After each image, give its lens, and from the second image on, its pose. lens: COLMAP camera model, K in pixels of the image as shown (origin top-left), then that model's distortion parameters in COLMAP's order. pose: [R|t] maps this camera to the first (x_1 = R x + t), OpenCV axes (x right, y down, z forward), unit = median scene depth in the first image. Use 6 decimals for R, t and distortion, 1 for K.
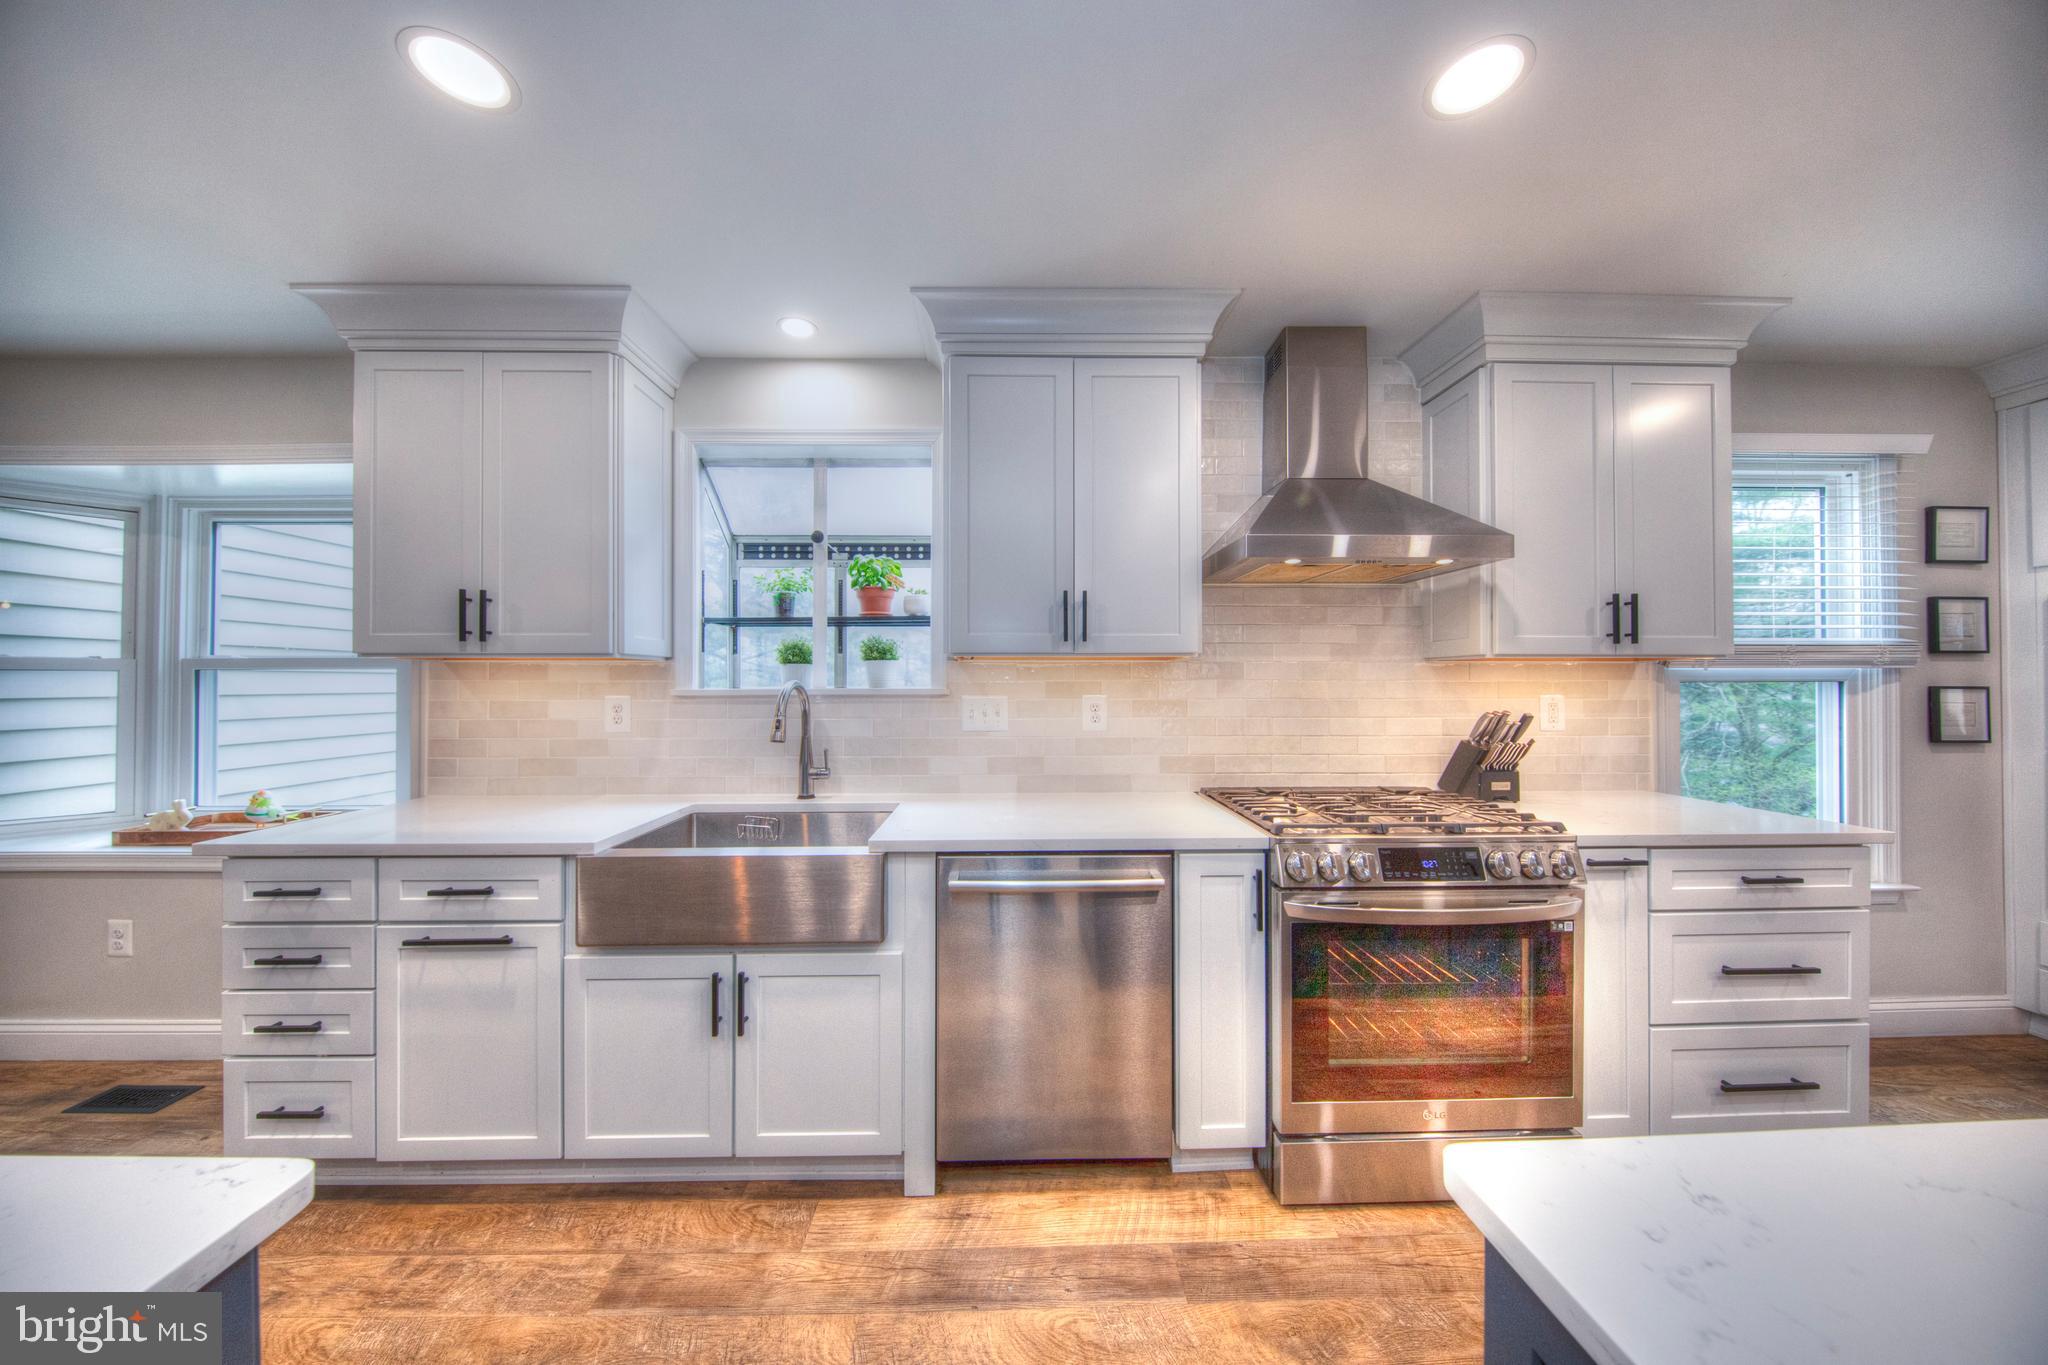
lens RADIAL K [[643.2, 0, 1018.6], [0, 643.2, 675.5], [0, 0, 1]] dist [0.005535, -0.004222]
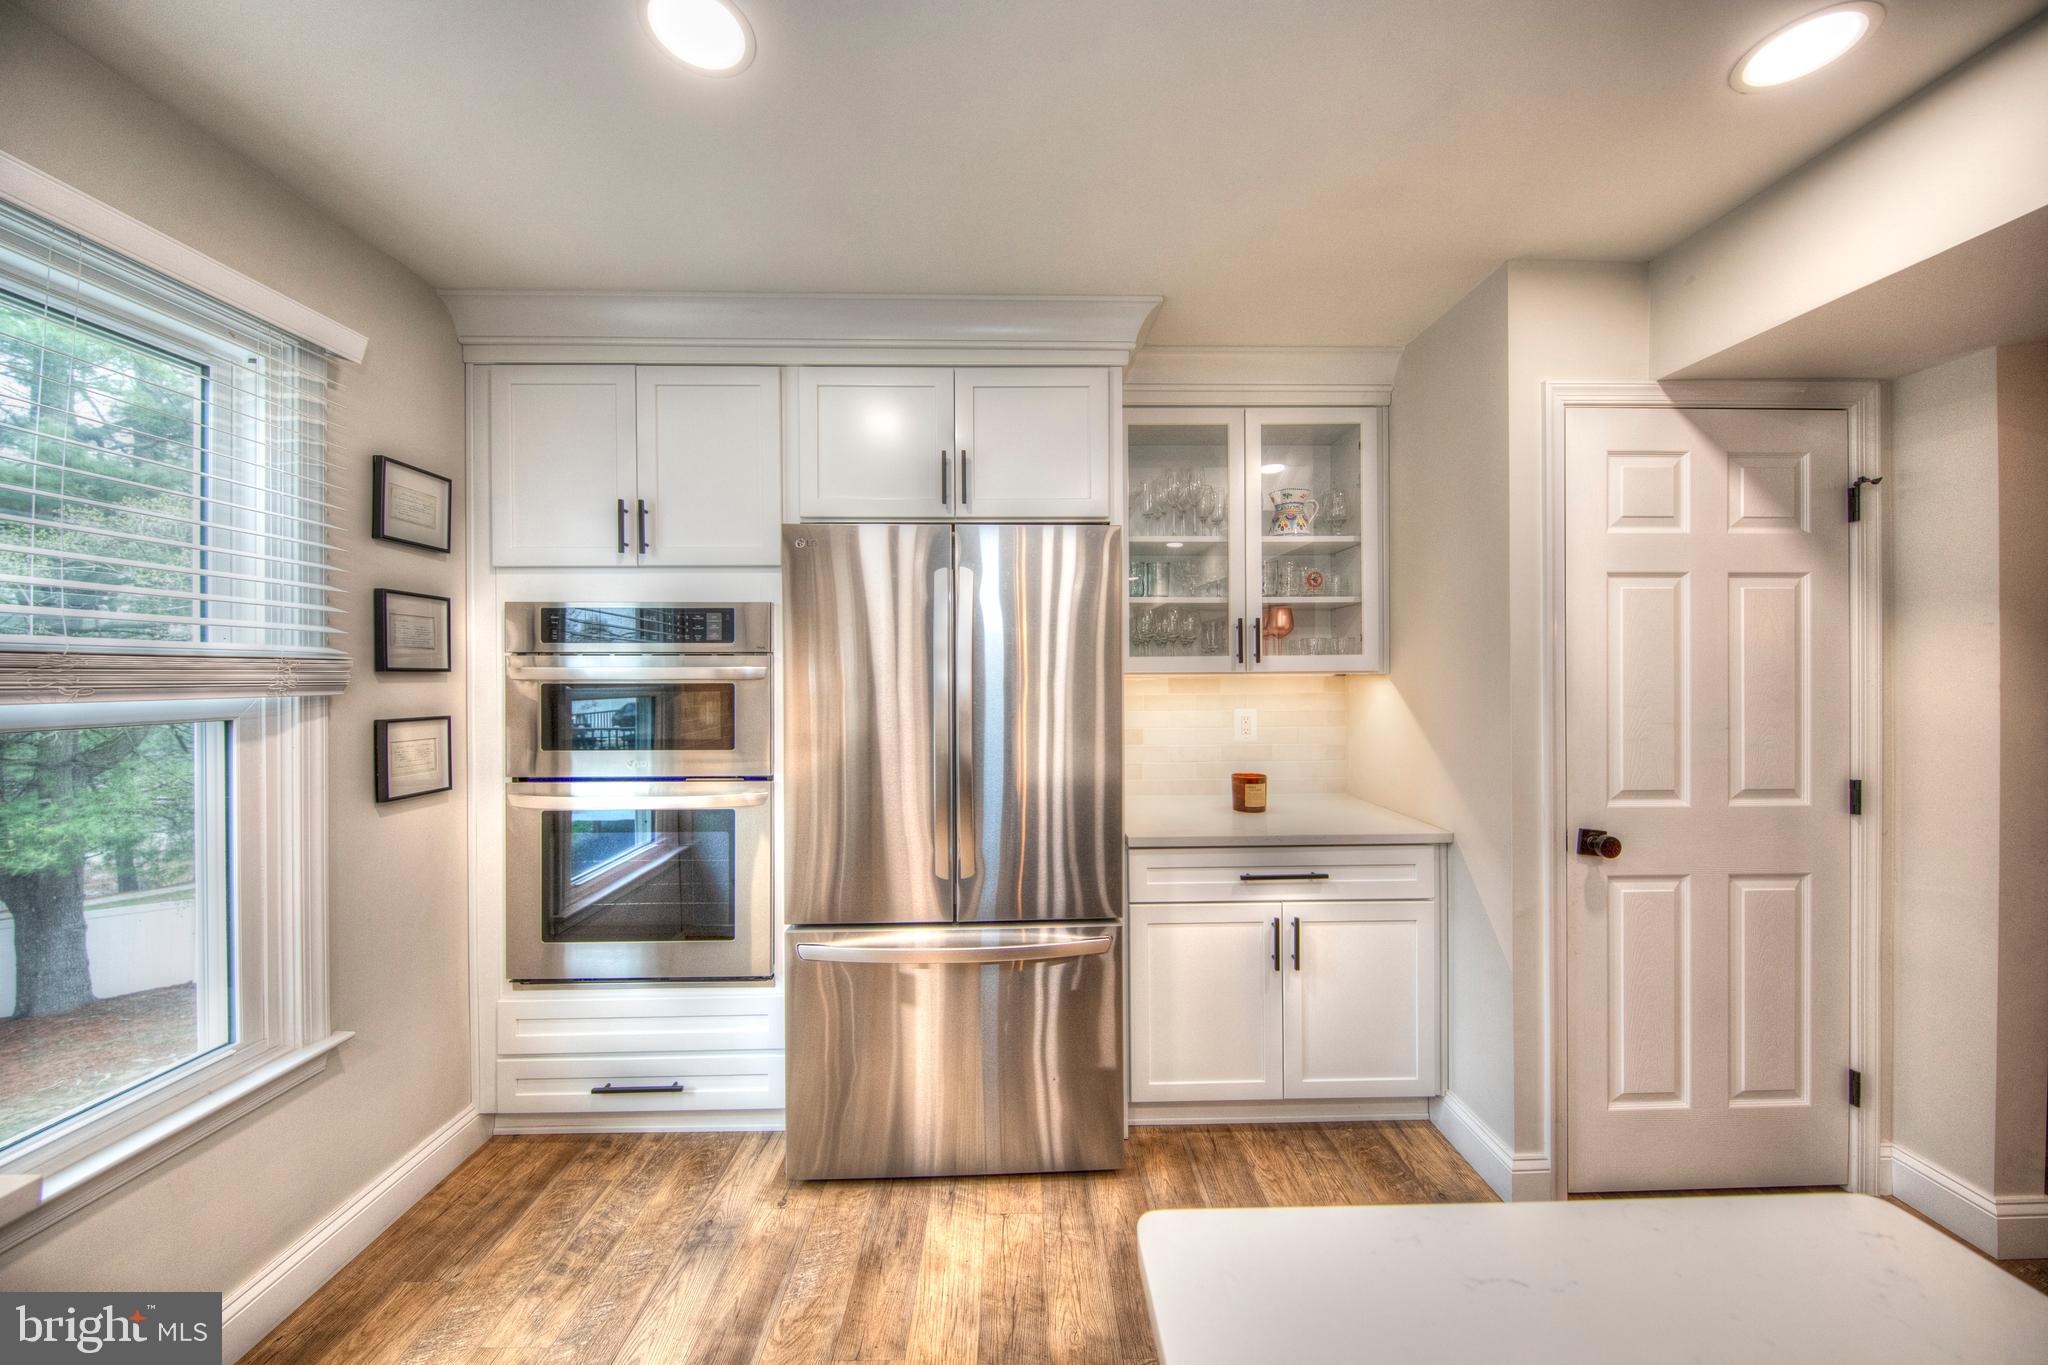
lens RADIAL K [[700.7, 0, 1022.4], [0, 700.7, 677.7], [0, 0, 1]] dist [0.009856, -0.006169]
pose [[0.007709, -0.001108, 0.999970, 0.713155], [-0.004288, 0.999990, 0.001142, -0.033239], [-0.999961, -0.004297, 0.007704, 0.322012]]
